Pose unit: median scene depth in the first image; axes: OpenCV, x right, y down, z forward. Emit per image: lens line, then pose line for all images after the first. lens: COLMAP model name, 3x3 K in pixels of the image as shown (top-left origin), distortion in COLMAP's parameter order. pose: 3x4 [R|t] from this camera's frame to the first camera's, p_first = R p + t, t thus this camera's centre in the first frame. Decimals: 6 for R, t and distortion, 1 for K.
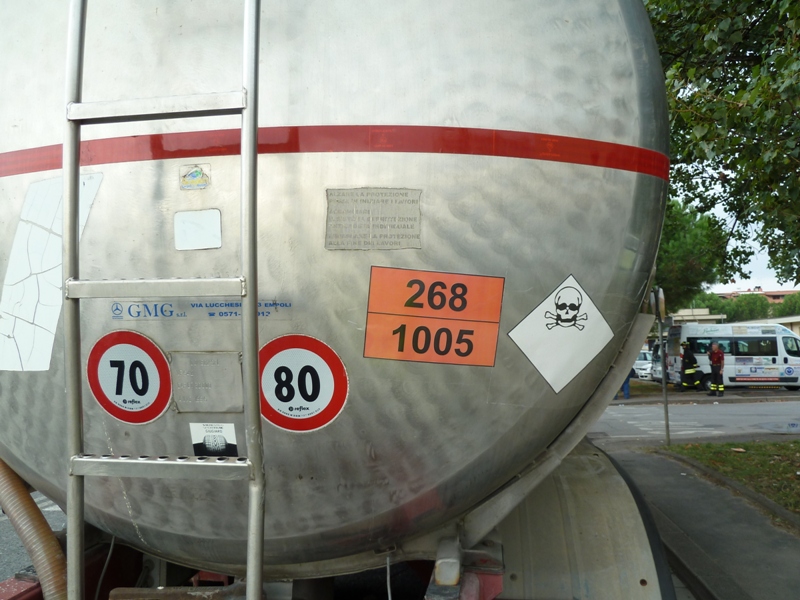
lens RADIAL K [[600.4, 0, 400.0], [0, 600.4, 300.0], [0, 0, 1]] dist [-0.034217, 0.004851]
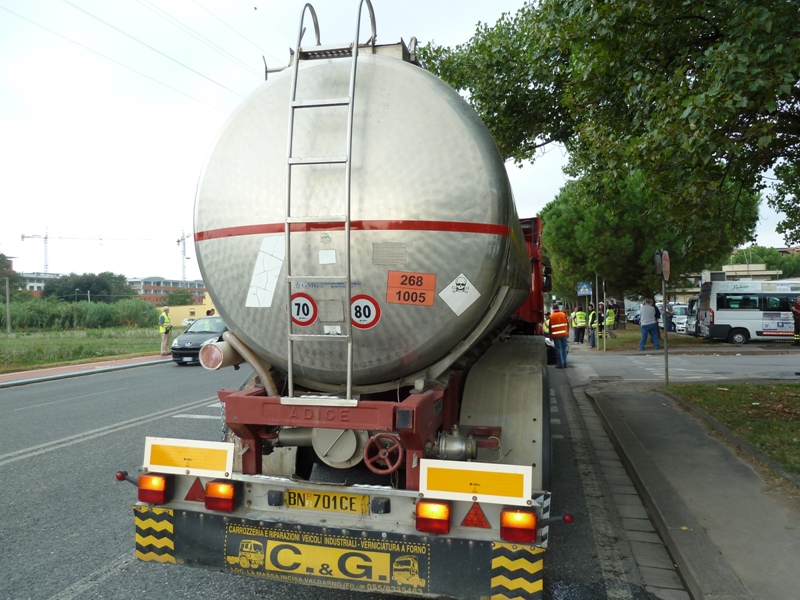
lens RADIAL K [[600.4, 0, 400.0], [0, 600.4, 300.0], [0, 0, 1]] dist [-0.034217, 0.004851]
pose [[0.996140, 0.006649, -0.087523, 0.234070], [0.000157, 0.996990, 0.077524, -0.124913], [0.087775, -0.077239, 0.993141, -1.671639]]
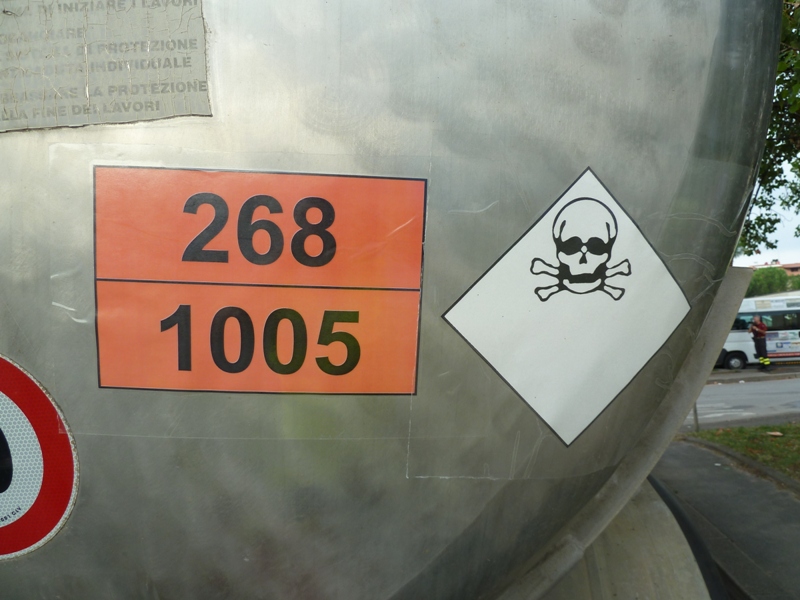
lens RADIAL K [[600.4, 0, 400.0], [0, 600.4, 300.0], [0, 0, 1]] dist [-0.034217, 0.004851]
pose [[0.998587, -0.048497, -0.021745, 0.150608], [0.048799, 0.998717, 0.013557, 0.036122], [0.021060, -0.014599, 0.999672, 0.549018]]
